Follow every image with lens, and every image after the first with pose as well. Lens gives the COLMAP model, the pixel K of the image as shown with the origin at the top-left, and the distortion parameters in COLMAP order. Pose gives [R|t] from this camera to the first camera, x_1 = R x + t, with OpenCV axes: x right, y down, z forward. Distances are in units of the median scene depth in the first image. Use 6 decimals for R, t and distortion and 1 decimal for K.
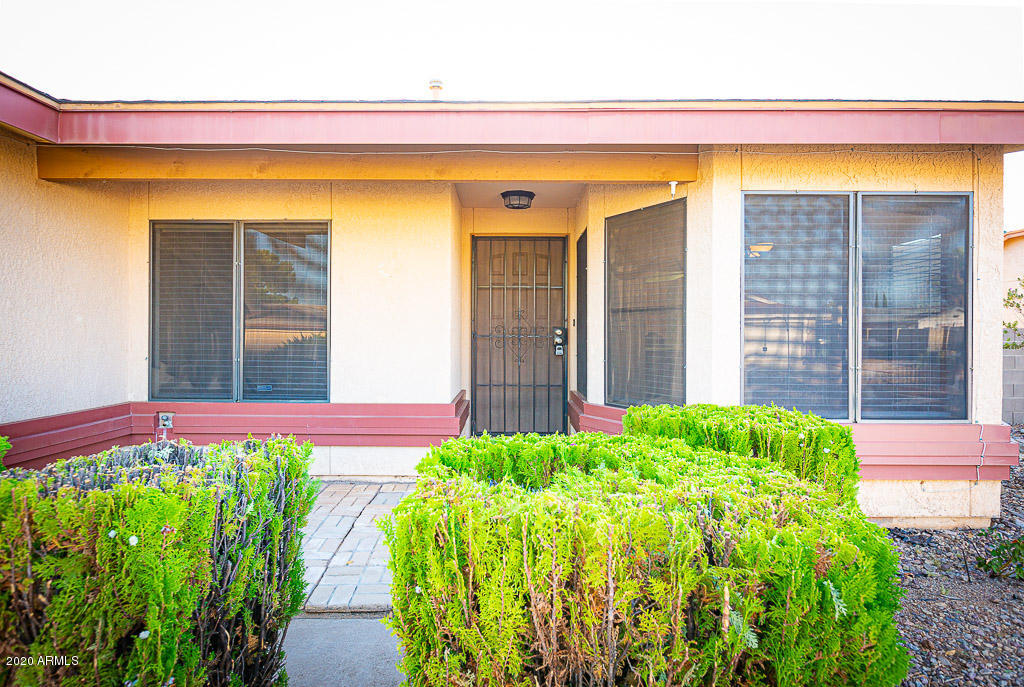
lens RADIAL K [[655.2, 0, 513.2], [0, 655.2, 344.0], [0, 0, 1]] dist [0.064842, 0.001757]
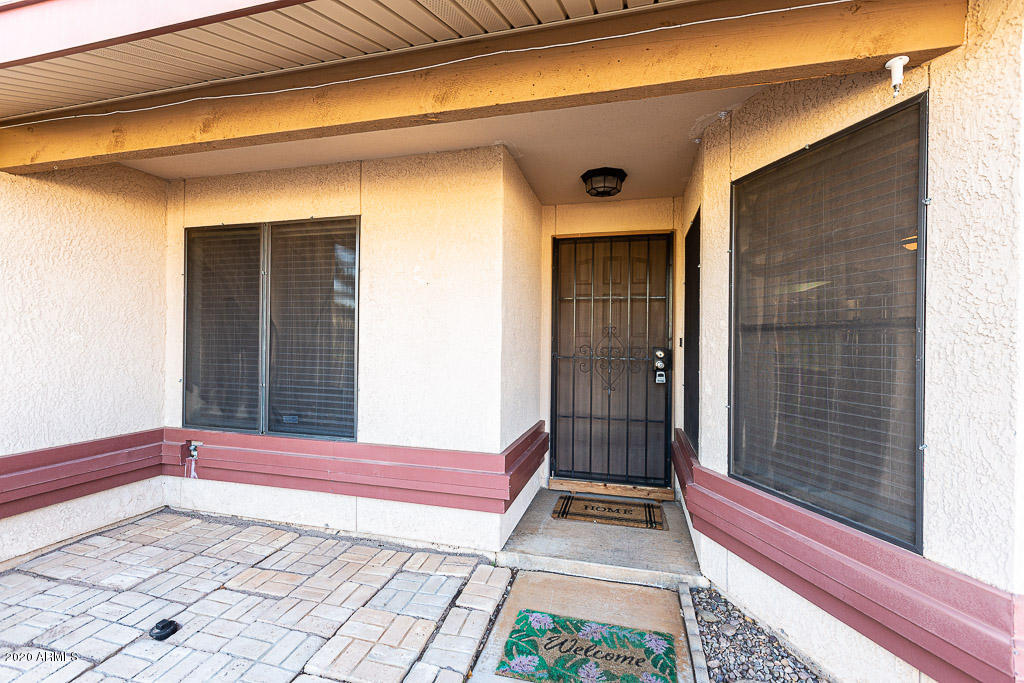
lens RADIAL K [[462.0, 0, 511.8], [0, 462.0, 341.7], [0, 0, 1]] dist [0.014147, 0.000366]
pose [[0.964778, 0.009166, -0.262905, 0.052158], [-0.013566, 0.999797, -0.014925, -0.026997], [0.262715, 0.017966, 0.964706, 0.496835]]
